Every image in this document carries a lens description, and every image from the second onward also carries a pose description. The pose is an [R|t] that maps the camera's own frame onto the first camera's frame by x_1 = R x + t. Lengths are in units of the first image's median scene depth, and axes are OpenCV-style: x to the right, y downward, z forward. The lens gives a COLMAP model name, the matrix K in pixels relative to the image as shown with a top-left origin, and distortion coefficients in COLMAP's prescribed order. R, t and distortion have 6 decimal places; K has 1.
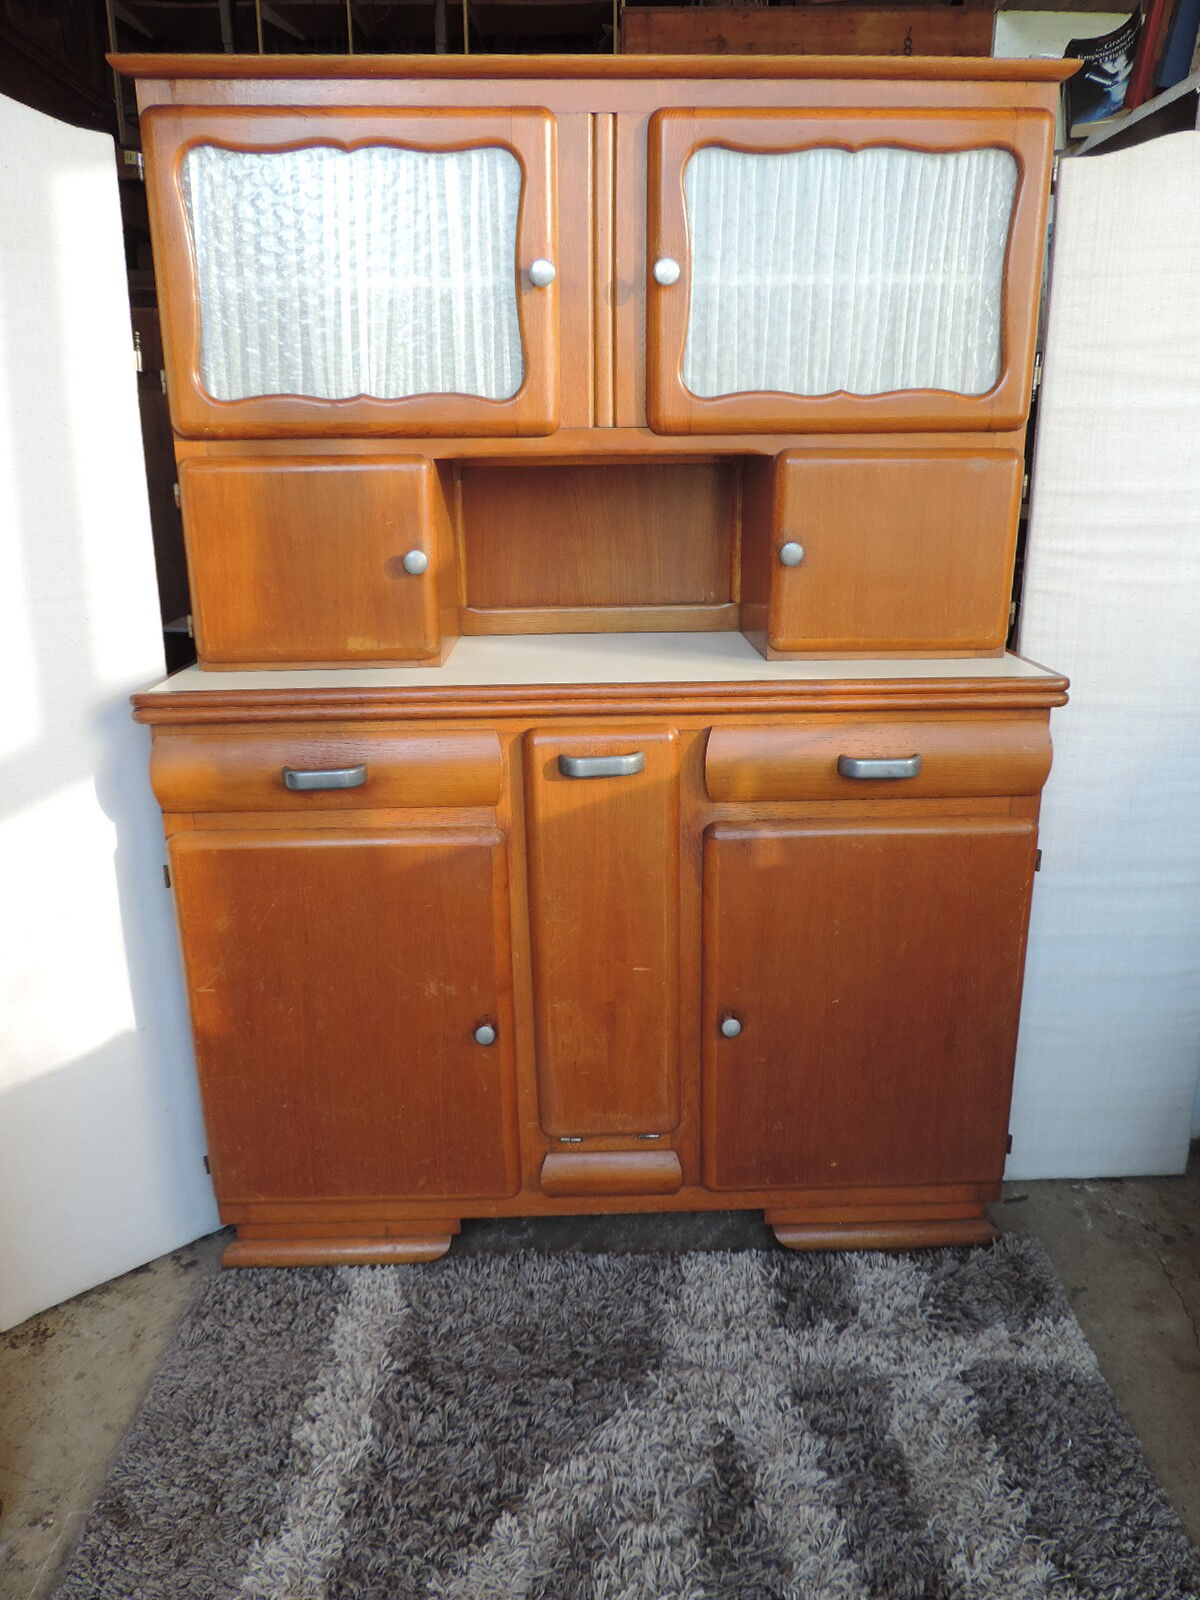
lens RADIAL K [[1197.0, 0, 600.7], [0, 1197.0, 754.8], [0, 0, 1]] dist [0.005586, -0.017543]
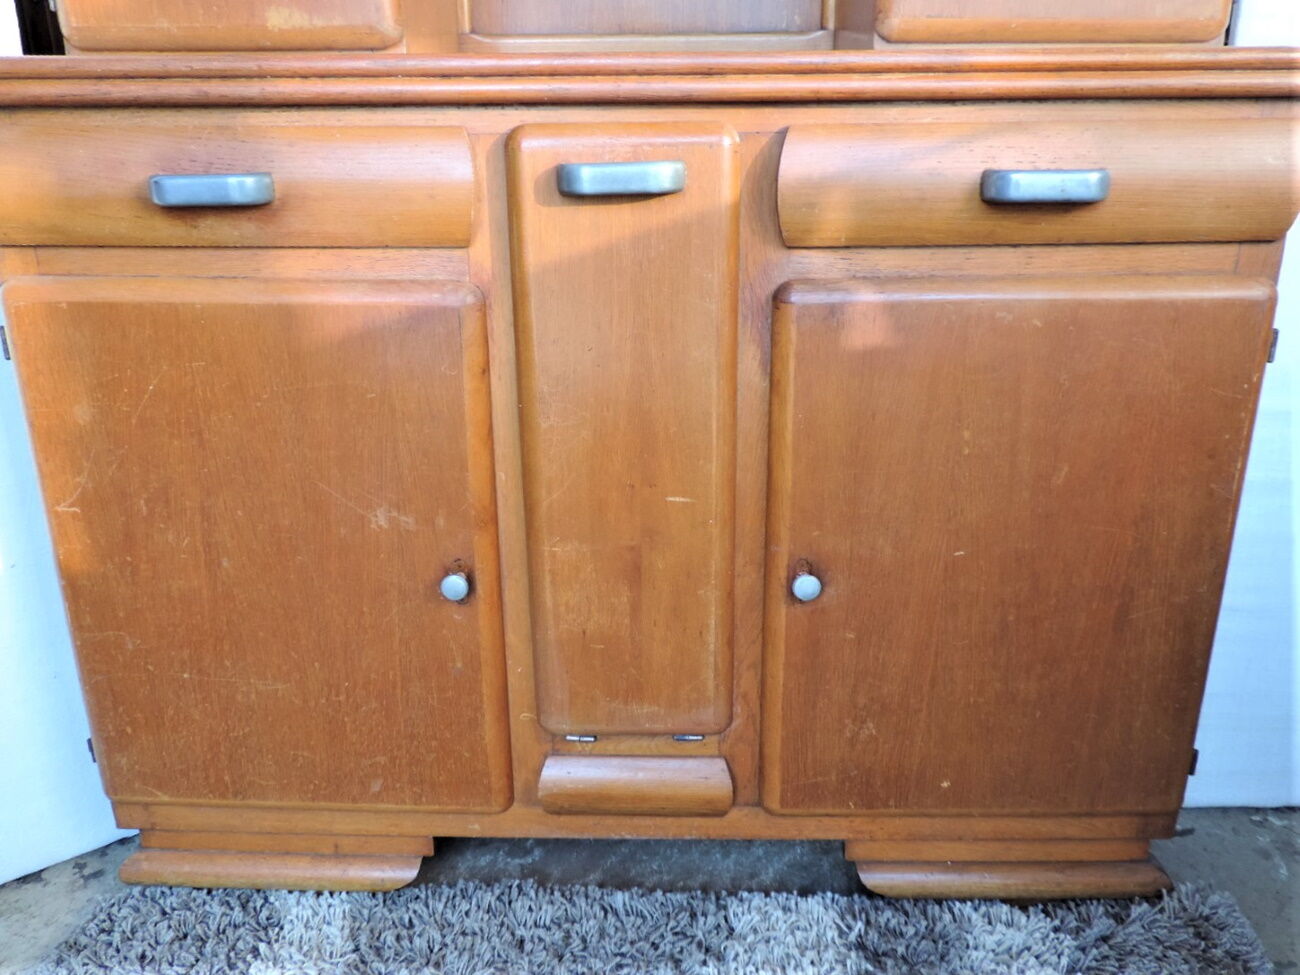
lens RADIAL K [[1080.5, 0, 662.6], [0, 1080.5, 420.4], [0, 0, 1]] dist [-0.053534, 0.053714]
pose [[0.998881, 0.025268, -0.039977, 0.048366], [-0.024078, 0.999261, 0.029966, 0.115604], [0.040704, -0.028970, 0.998751, 0.378607]]
